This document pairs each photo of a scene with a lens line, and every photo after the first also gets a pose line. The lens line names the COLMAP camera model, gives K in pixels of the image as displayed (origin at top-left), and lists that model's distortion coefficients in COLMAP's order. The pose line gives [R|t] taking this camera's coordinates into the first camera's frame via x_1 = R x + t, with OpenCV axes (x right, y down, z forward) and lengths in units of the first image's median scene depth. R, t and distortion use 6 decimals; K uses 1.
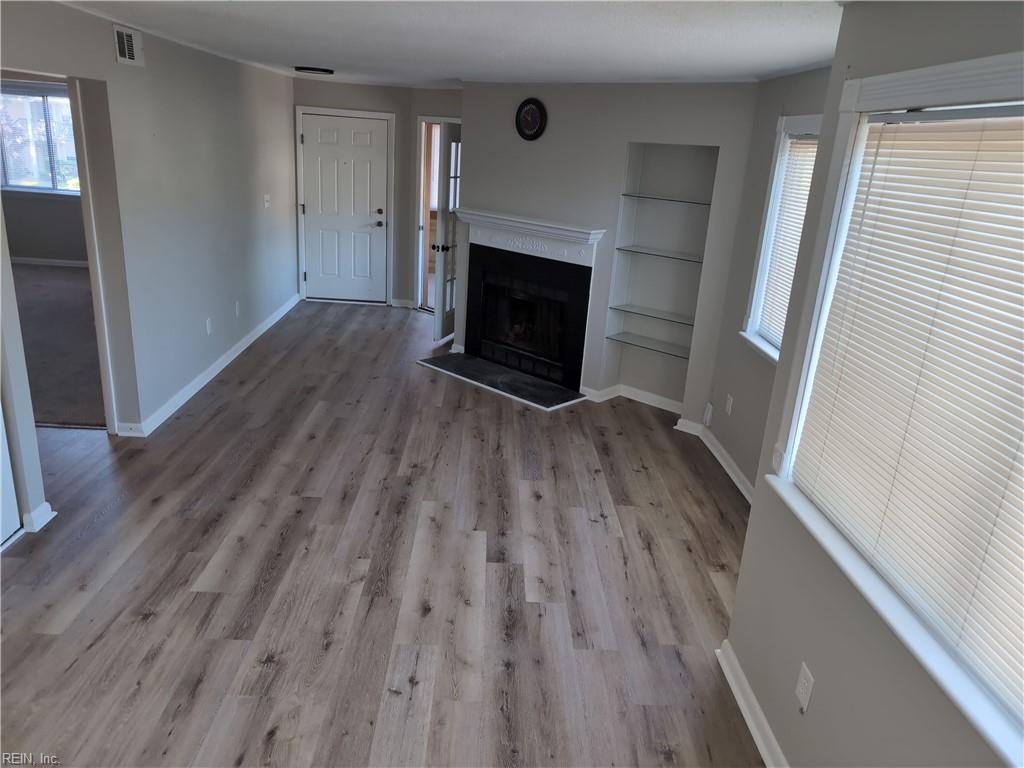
lens RADIAL K [[755.7, 0, 515.6], [0, 755.7, 378.0], [0, 0, 1]] dist [0.003552, -0.001092]
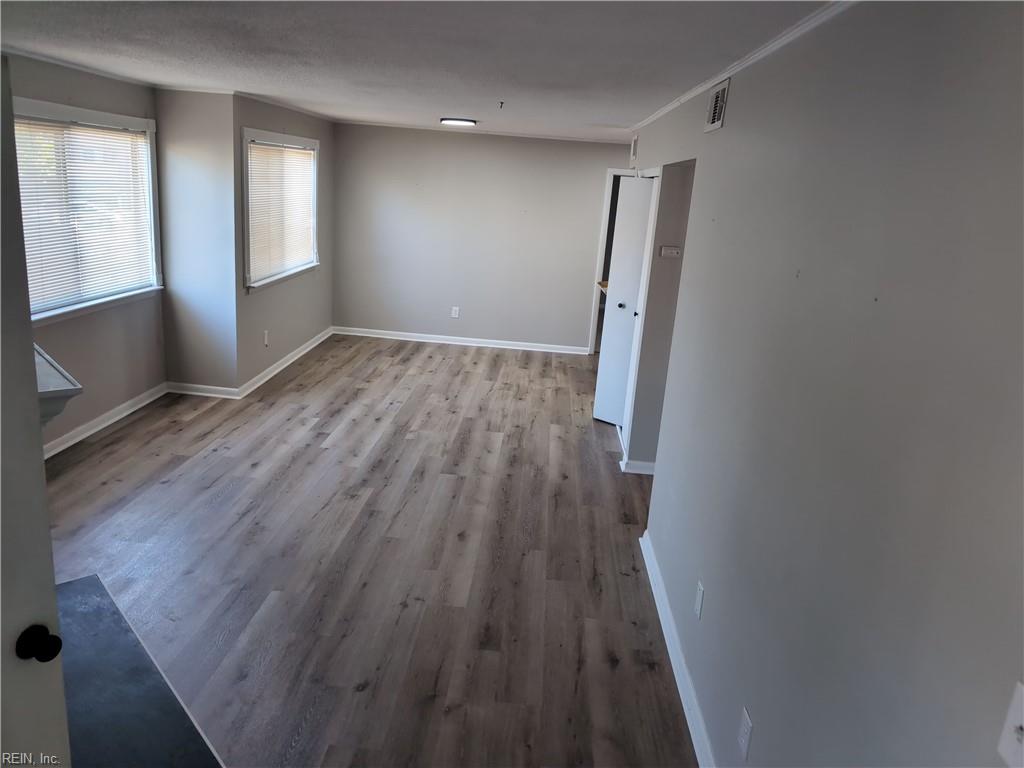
lens RADIAL K [[755.7, 0, 508.8], [0, 755.7, 388.0], [0, 0, 1]] dist [0.003552, -0.001092]
pose [[-0.984916, -0.165949, 0.049003, -0.410860], [-0.113293, 0.832527, 0.542277, -0.642476], [-0.130787, 0.528545, -0.838770, 1.978415]]
